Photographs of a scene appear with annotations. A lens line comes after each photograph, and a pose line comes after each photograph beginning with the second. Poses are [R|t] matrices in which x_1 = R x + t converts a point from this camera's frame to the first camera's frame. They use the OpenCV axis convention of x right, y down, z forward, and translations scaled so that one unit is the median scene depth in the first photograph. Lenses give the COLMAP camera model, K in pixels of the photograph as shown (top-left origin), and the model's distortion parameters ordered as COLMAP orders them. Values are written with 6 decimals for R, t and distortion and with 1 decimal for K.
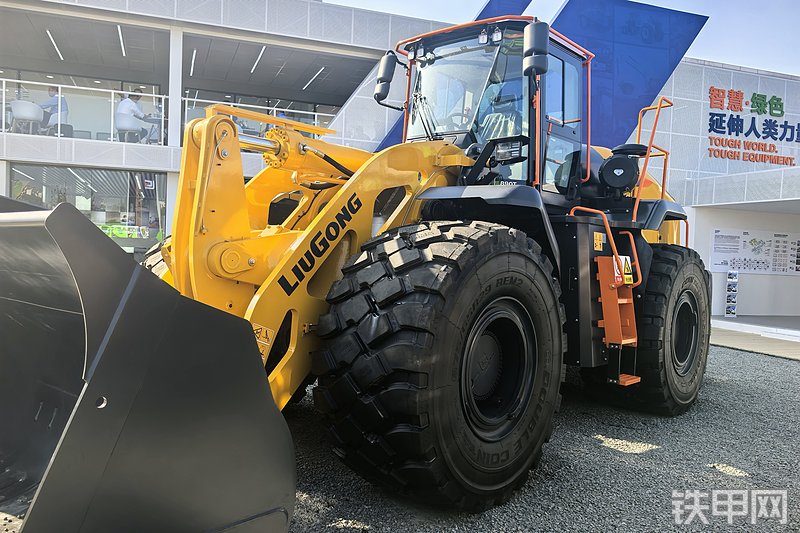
lens RADIAL K [[634.4, 0, 398.8], [0, 634.4, 264.6], [0, 0, 1]] dist [0.032850, -0.005655]
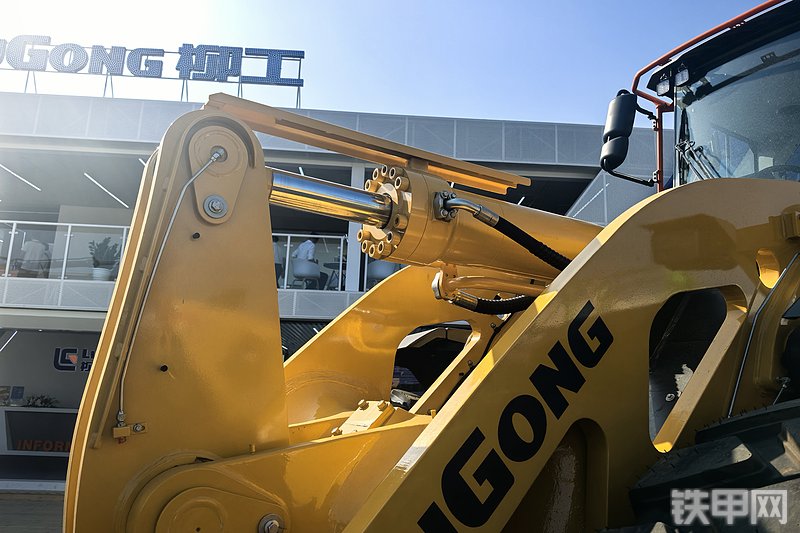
lens RADIAL K [[634.4, 0, 399.5], [0, 634.4, 261.7], [0, 0, 1]] dist [0.032850, -0.005655]
pose [[0.947301, -0.070424, -0.312509, -0.054682], [-0.007264, 0.970563, -0.240736, -0.050700], [0.320263, 0.230319, 0.918904, 0.626115]]
